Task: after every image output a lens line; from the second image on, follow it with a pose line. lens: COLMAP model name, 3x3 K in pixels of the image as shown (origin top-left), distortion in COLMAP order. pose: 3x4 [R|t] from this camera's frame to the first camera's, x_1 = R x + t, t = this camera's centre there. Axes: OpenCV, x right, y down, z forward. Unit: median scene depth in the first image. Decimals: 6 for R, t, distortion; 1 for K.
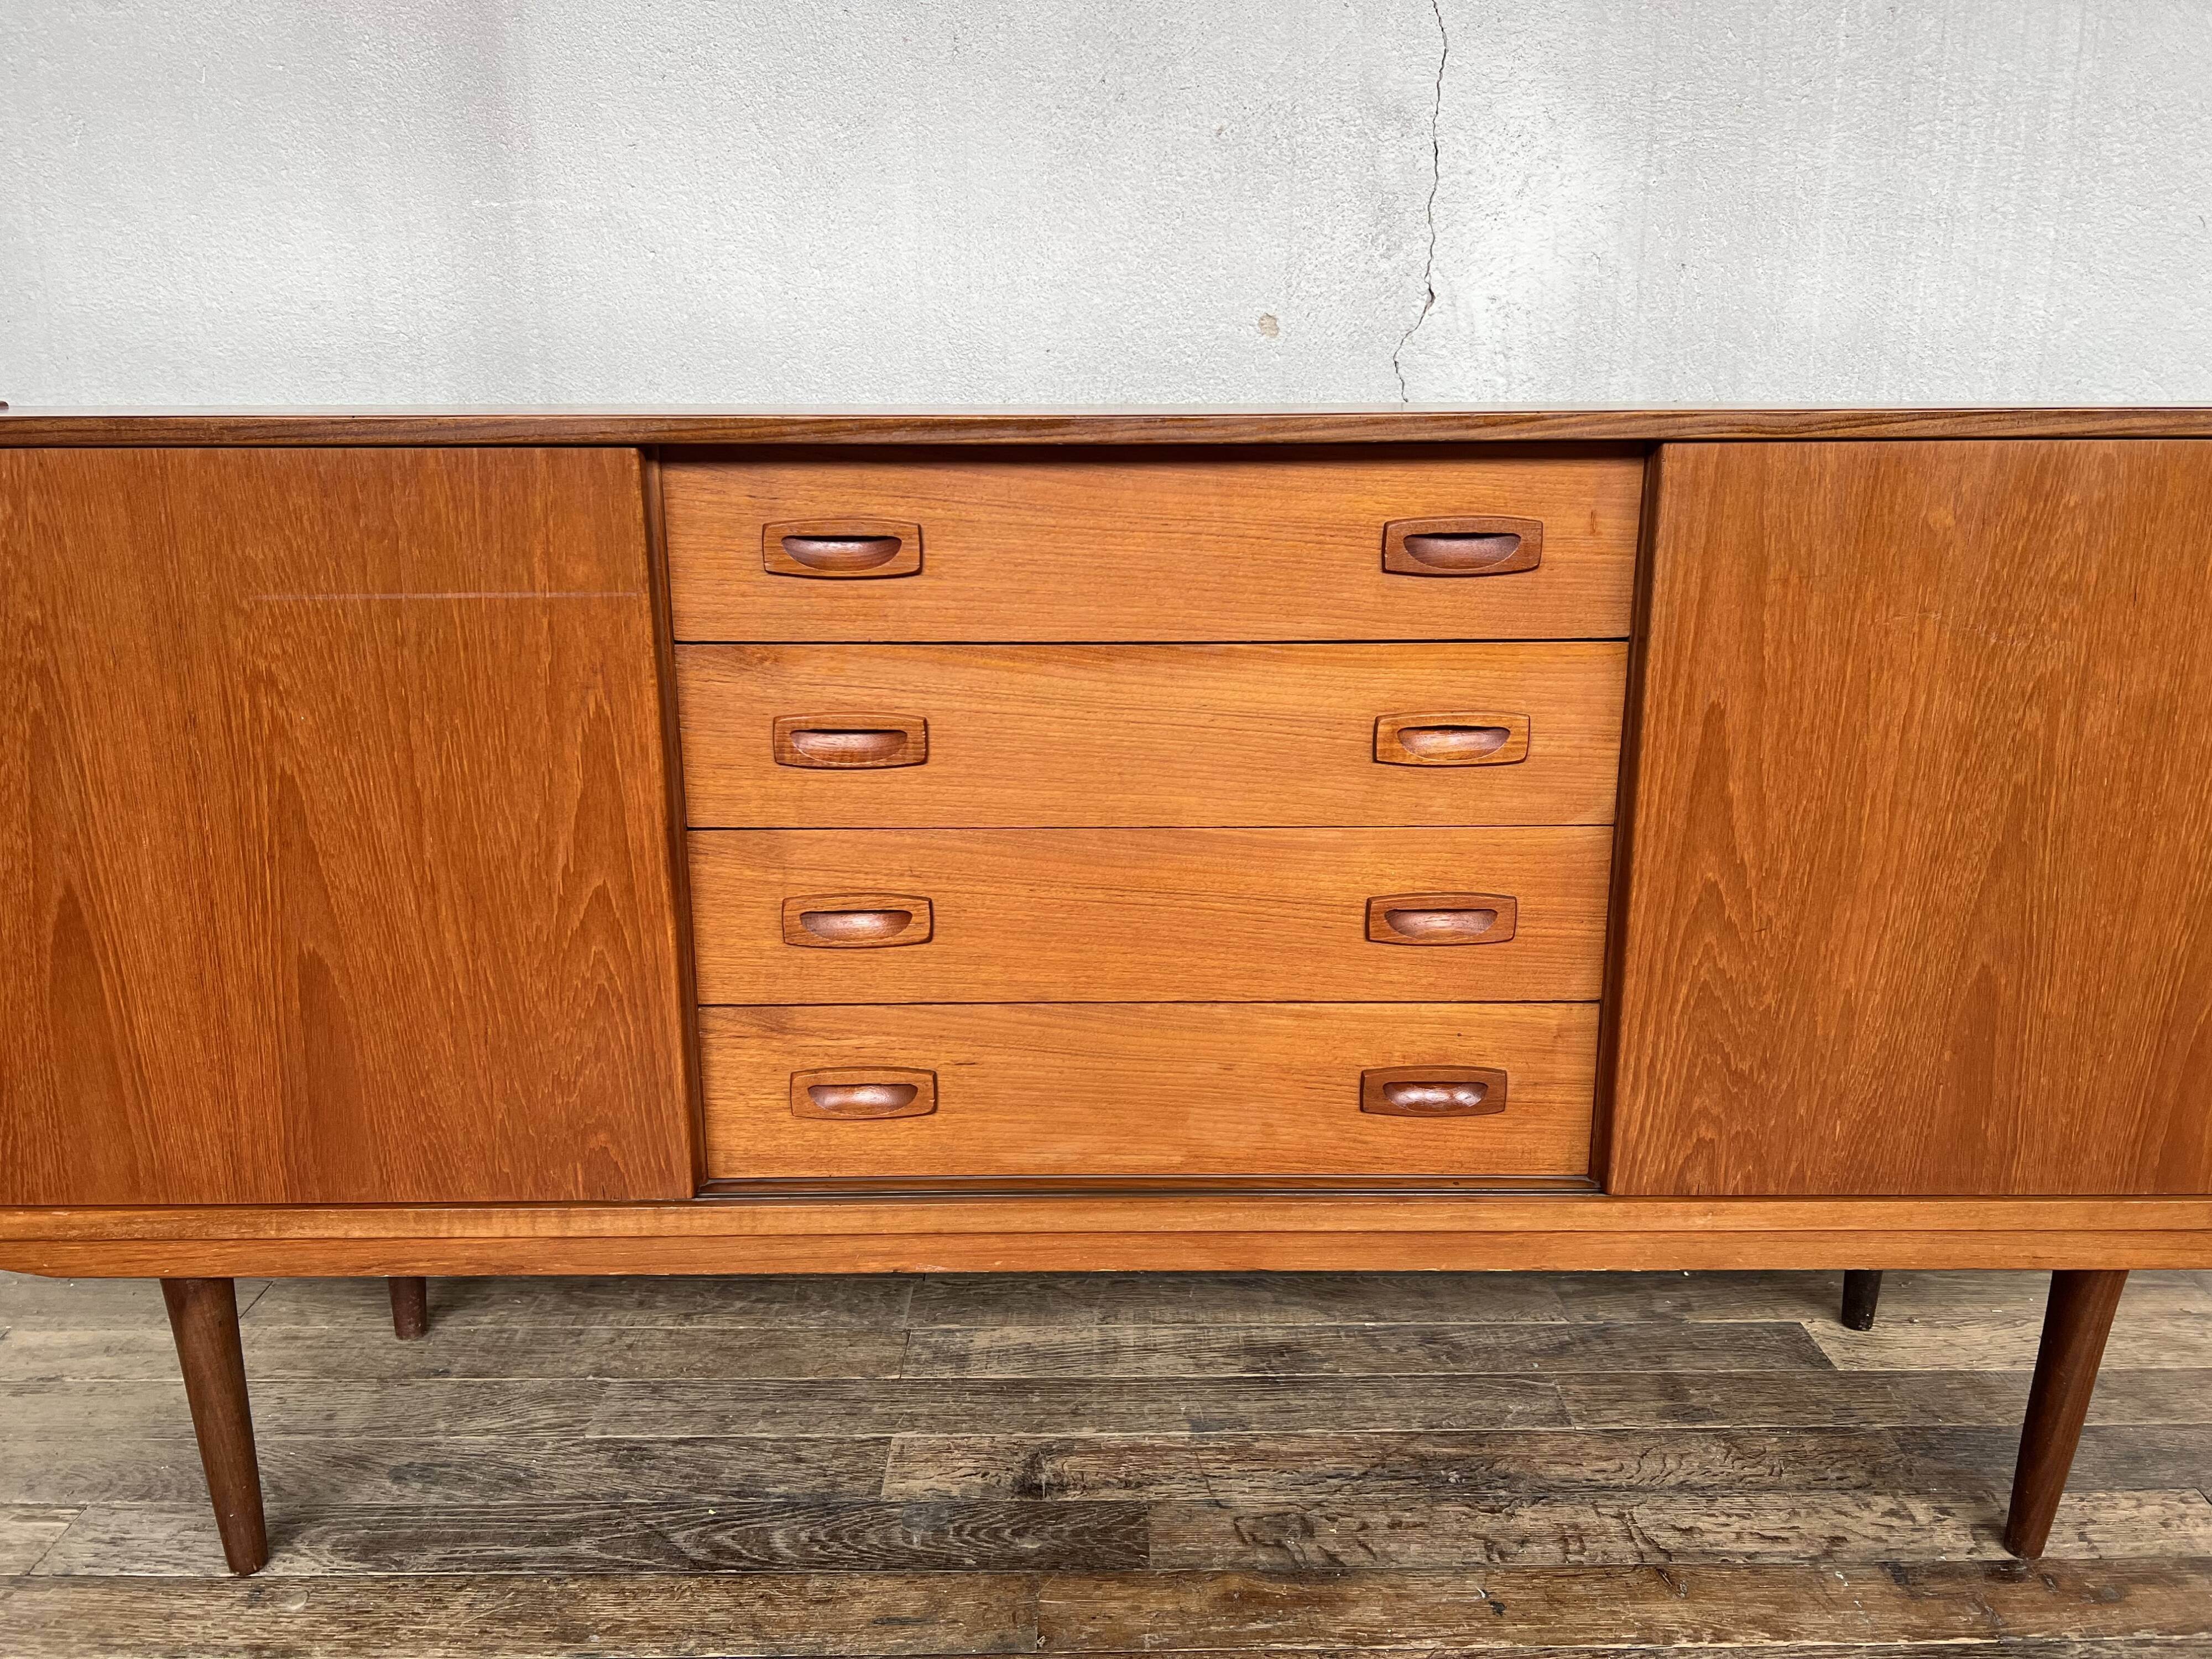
lens RADIAL K [[1673.4, 0, 1110.4], [0, 1673.4, 821.8], [0, 0, 1]] dist [0.043199, -0.053690]
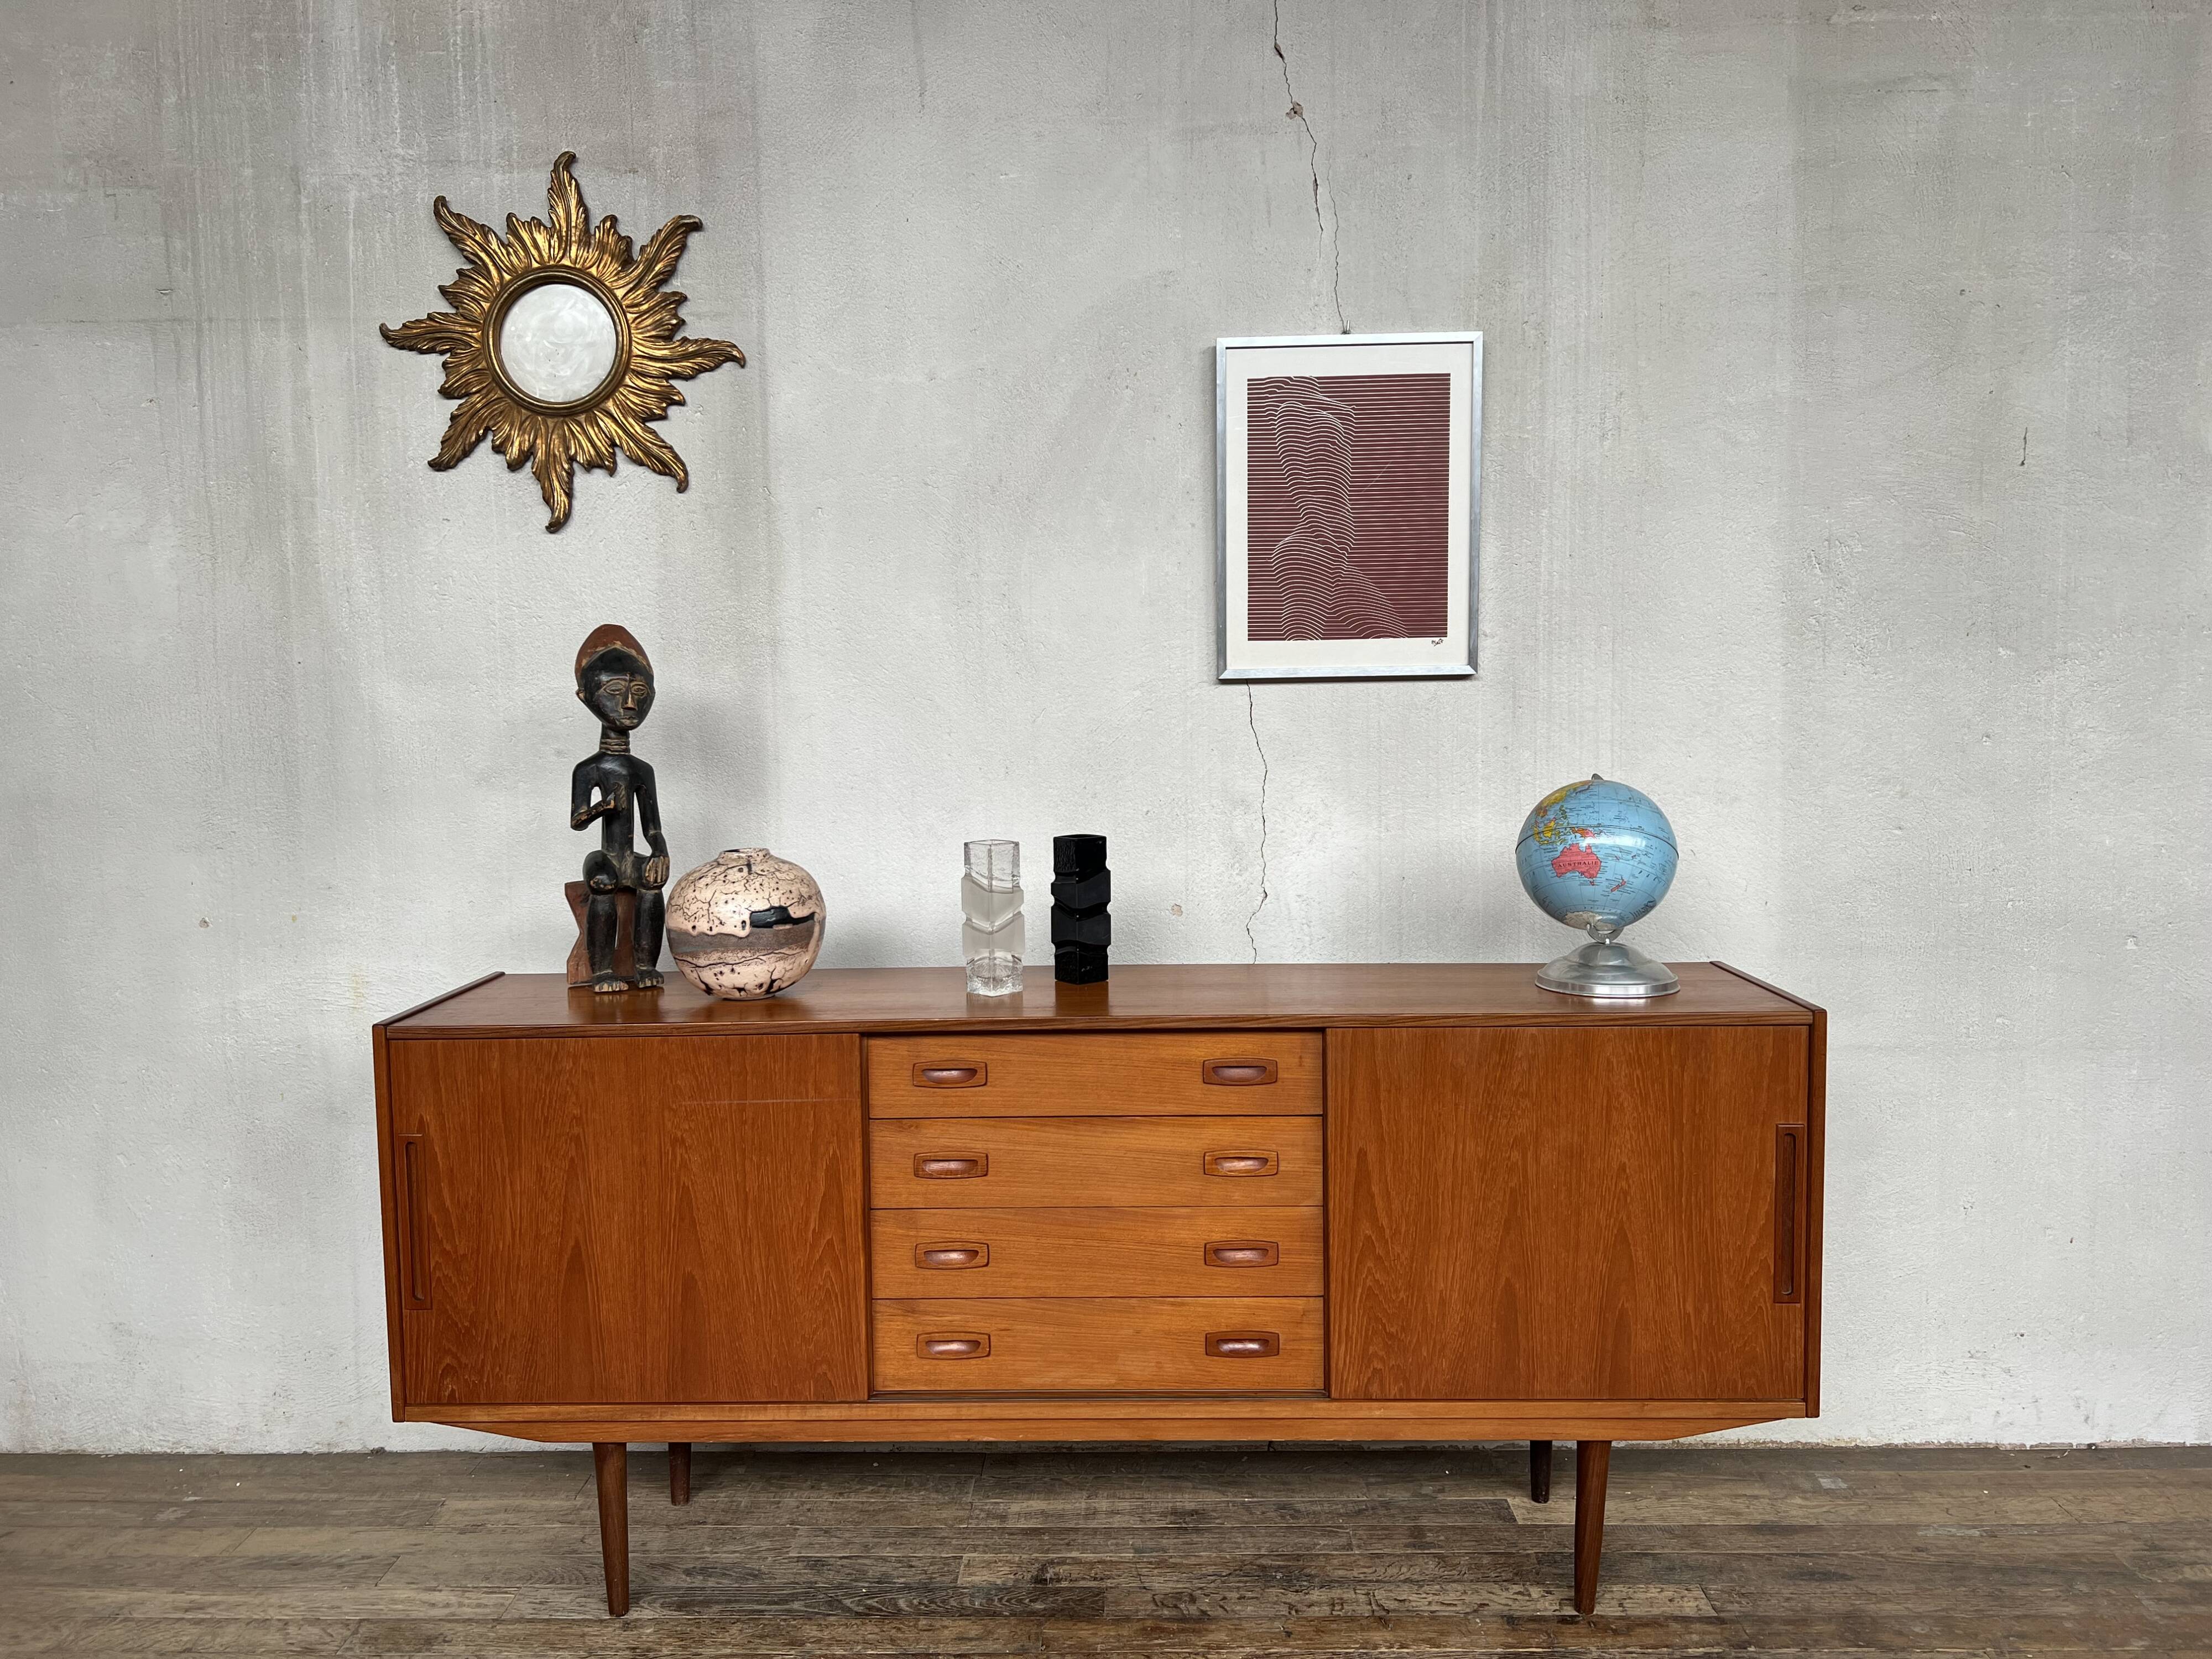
lens RADIAL K [[1673.4, 0, 1110.6], [0, 1673.4, 831.6], [0, 0, 1]] dist [0.043199, -0.053690]
pose [[0.999469, -0.009125, -0.031271, 0.097127], [0.003672, 0.985402, -0.170202, -0.089252], [0.032368, 0.169997, 0.984913, -0.966305]]
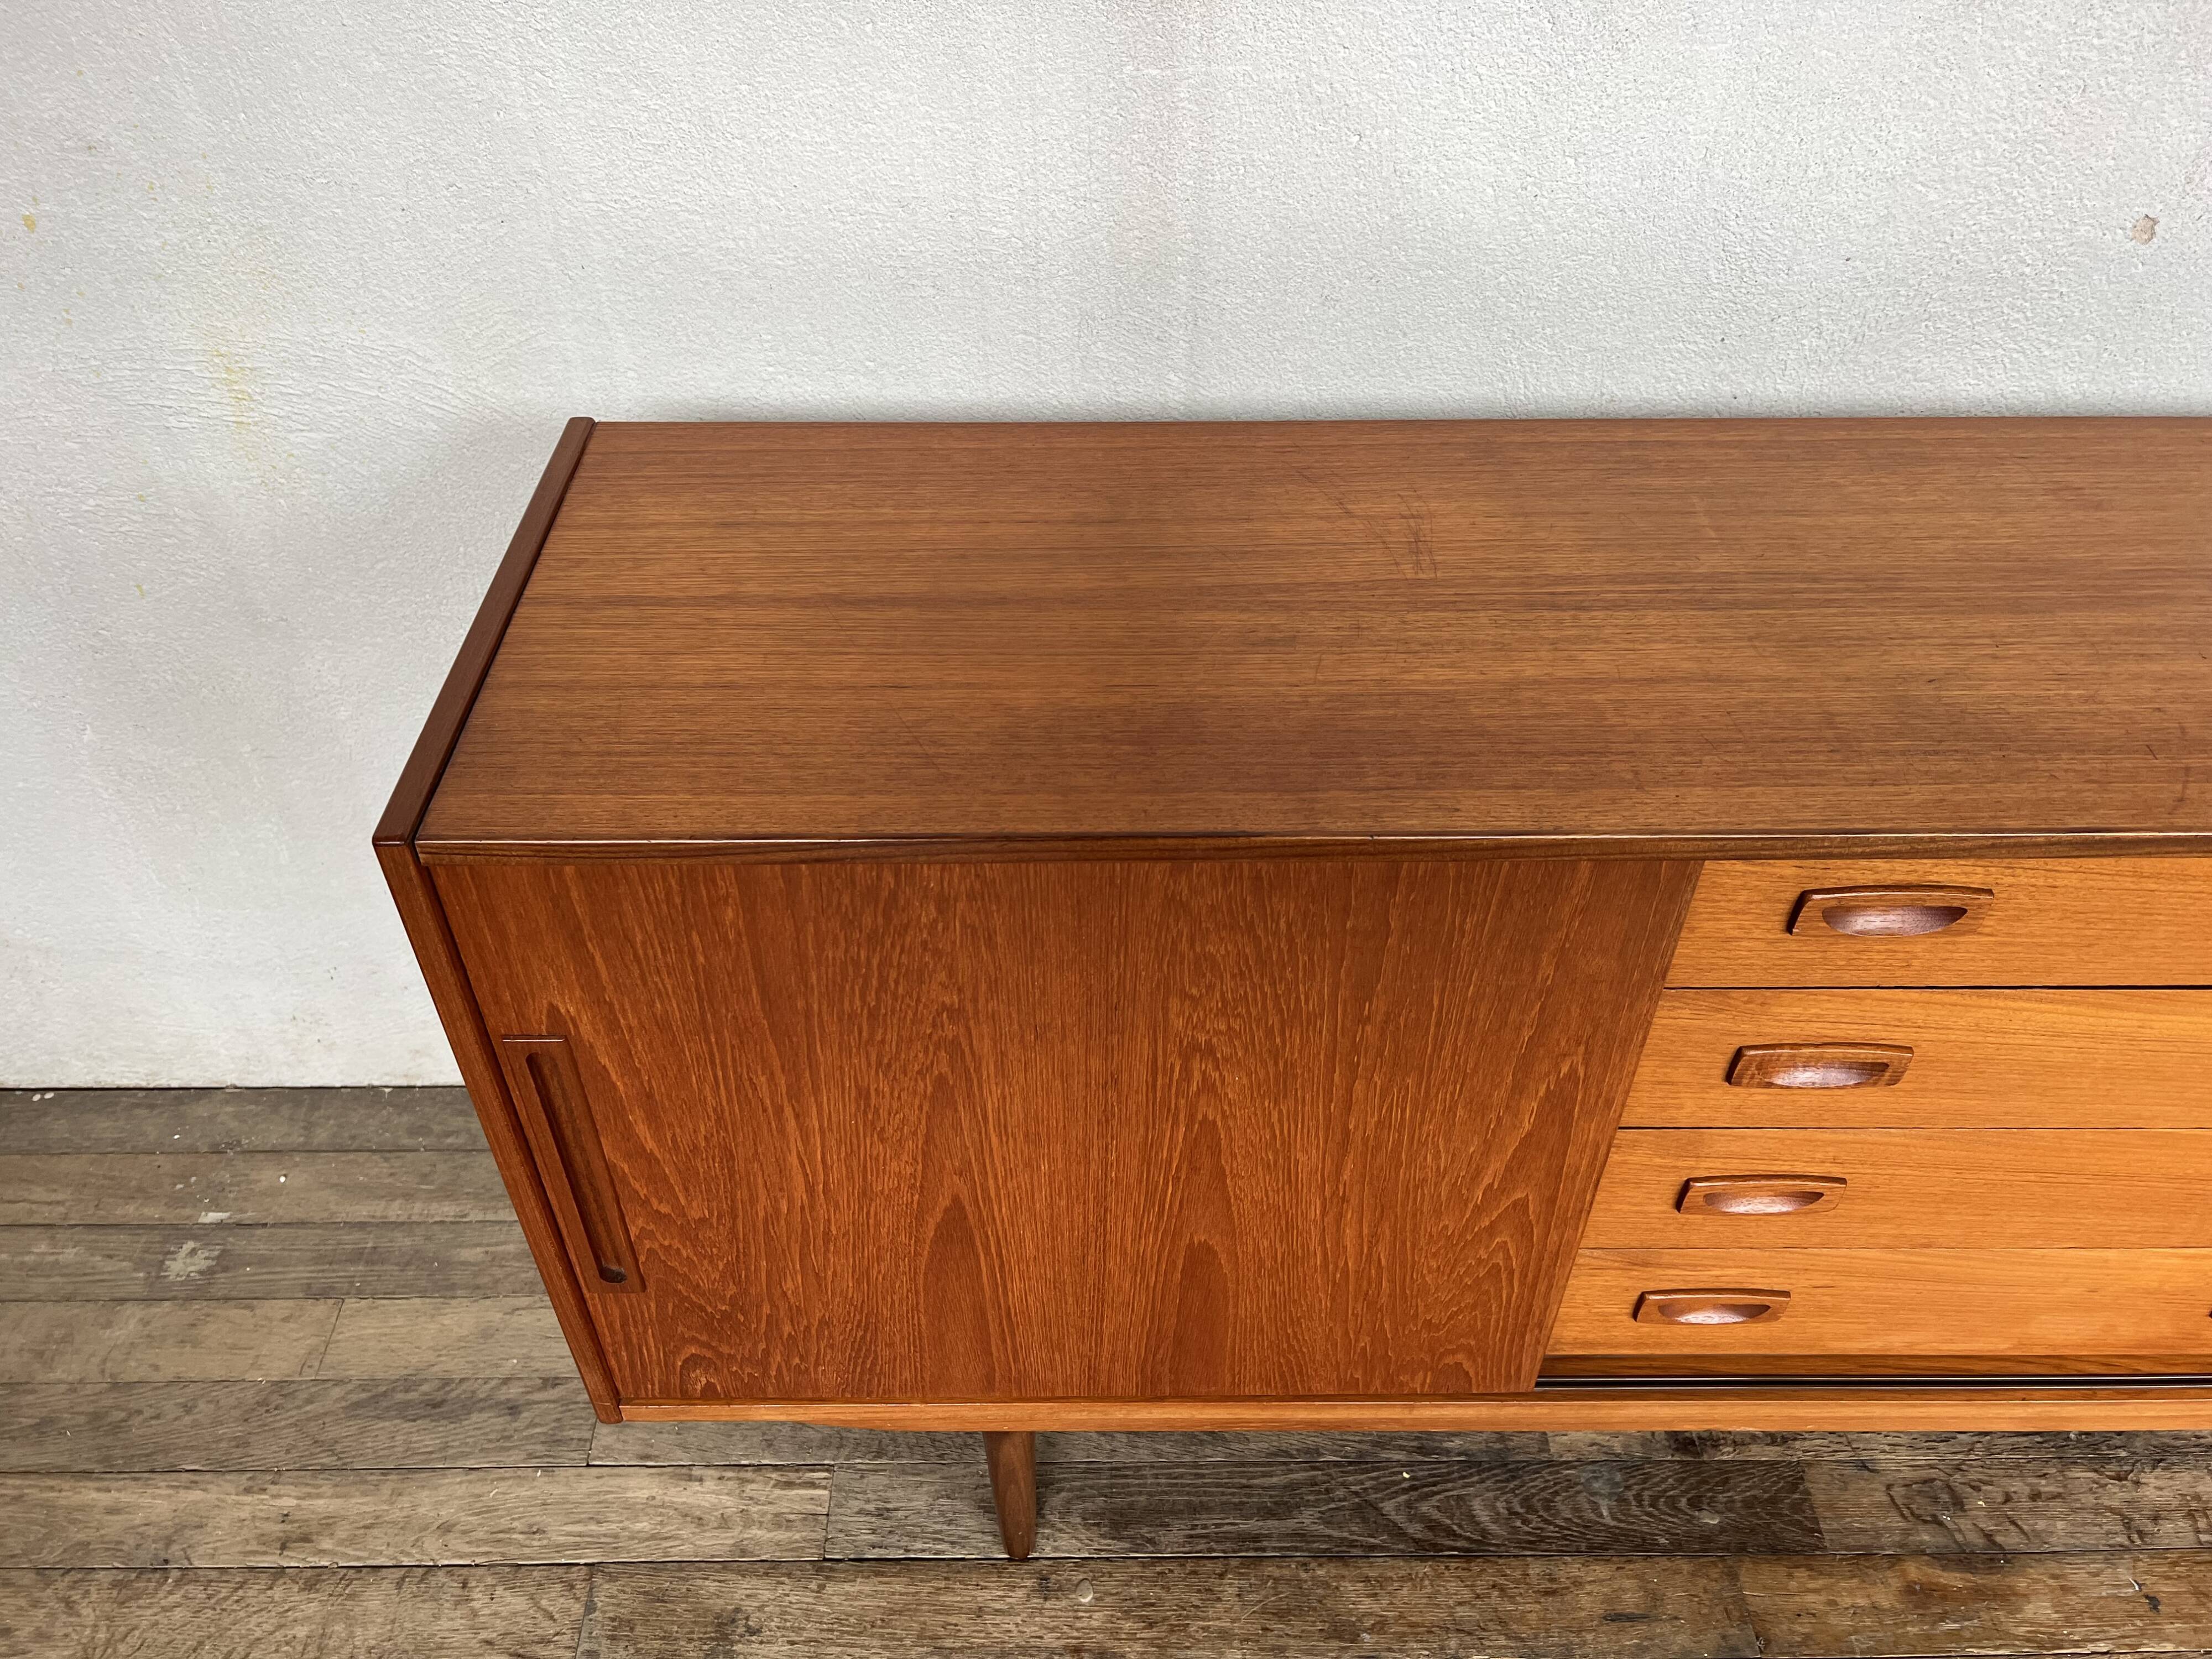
lens RADIAL K [[1673.4, 0, 1101.4], [0, 1673.4, 846.4], [0, 0, 1]] dist [0.043199, -0.053690]
pose [[0.999978, 0.002696, 0.006075, -0.469925], [-0.005208, 0.885695, 0.464239, -0.489268], [-0.004129, -0.464260, 0.885689, 0.232969]]
